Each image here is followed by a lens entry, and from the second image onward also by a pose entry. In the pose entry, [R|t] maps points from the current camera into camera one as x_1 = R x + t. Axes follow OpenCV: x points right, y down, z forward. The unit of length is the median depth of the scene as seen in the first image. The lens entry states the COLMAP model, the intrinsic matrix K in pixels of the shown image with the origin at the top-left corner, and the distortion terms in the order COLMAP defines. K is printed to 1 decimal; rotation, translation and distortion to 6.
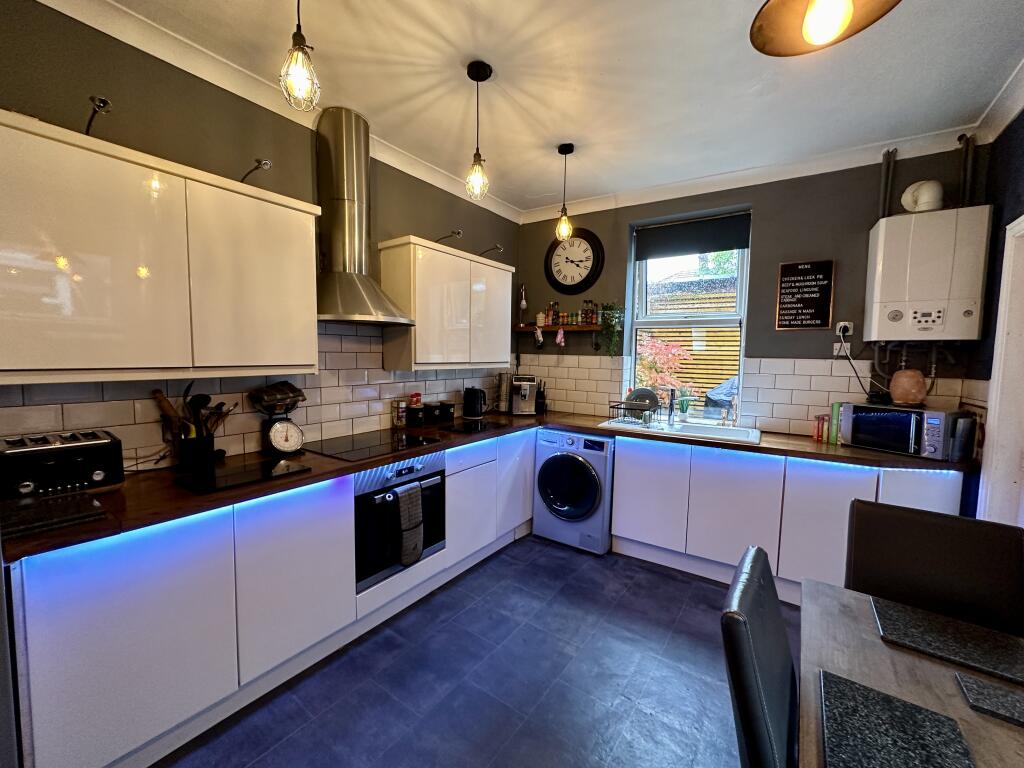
lens RADIAL K [[408.4, 0, 510.8], [0, 408.4, 383.7], [0, 0, 1]] dist [-0.001771, -0.000148]
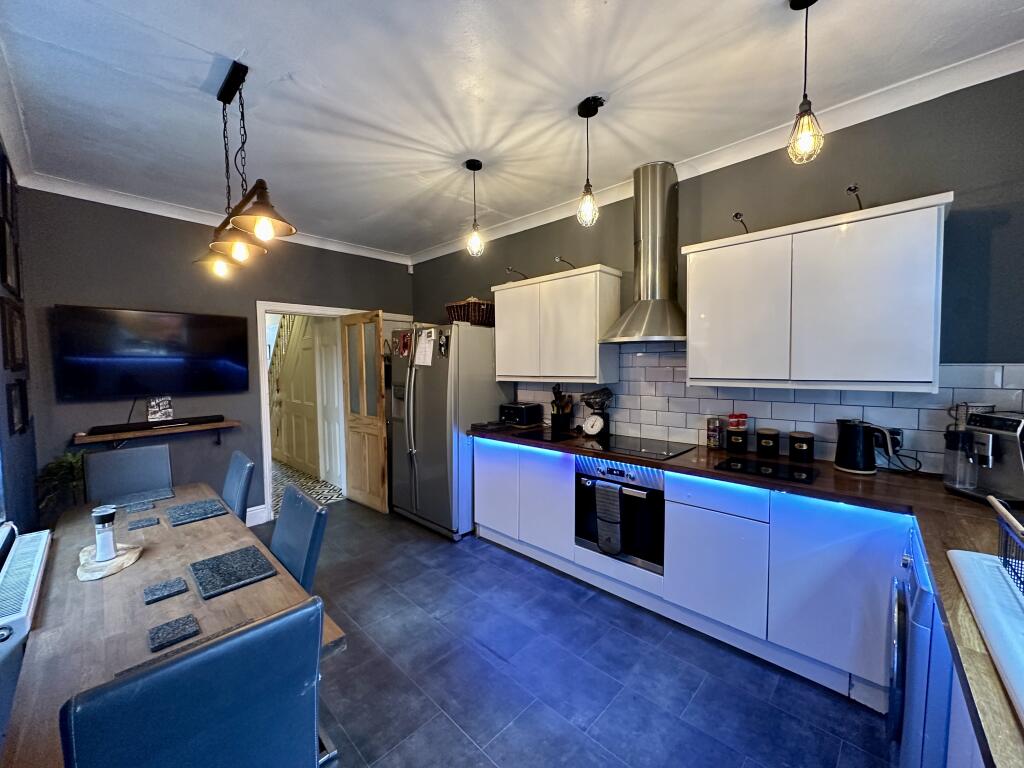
lens RADIAL K [[408.4, 0, 512.6], [0, 408.4, 383.9], [0, 0, 1]] dist [-0.001771, -0.000148]
pose [[-0.150355, 0.039951, -0.987825, 0.787097], [-0.061690, 0.996857, 0.049706, -0.060515], [0.986706, 0.068413, -0.147418, 0.759911]]
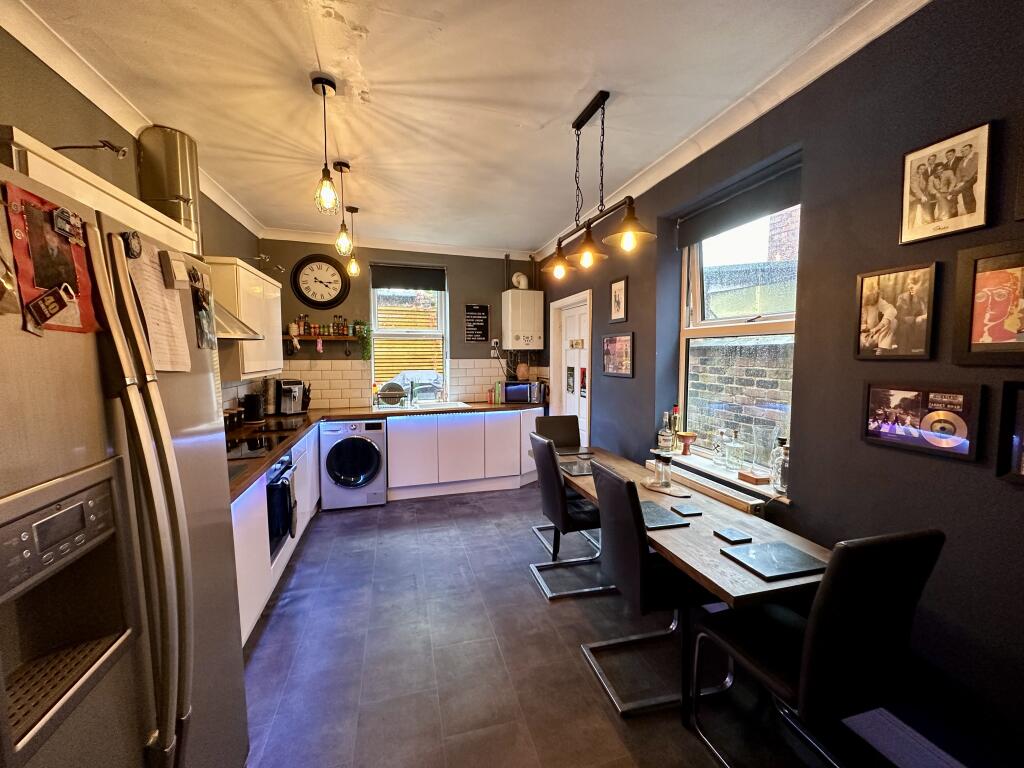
lens RADIAL K [[408.4, 0, 512.2], [0, 408.4, 383.5], [0, 0, 1]] dist [-0.001771, -0.000148]
pose [[0.624828, -0.074464, 0.777203, -0.658417], [0.068399, 0.996835, 0.040517, -0.018571], [-0.777760, 0.027844, 0.627944, -0.260591]]
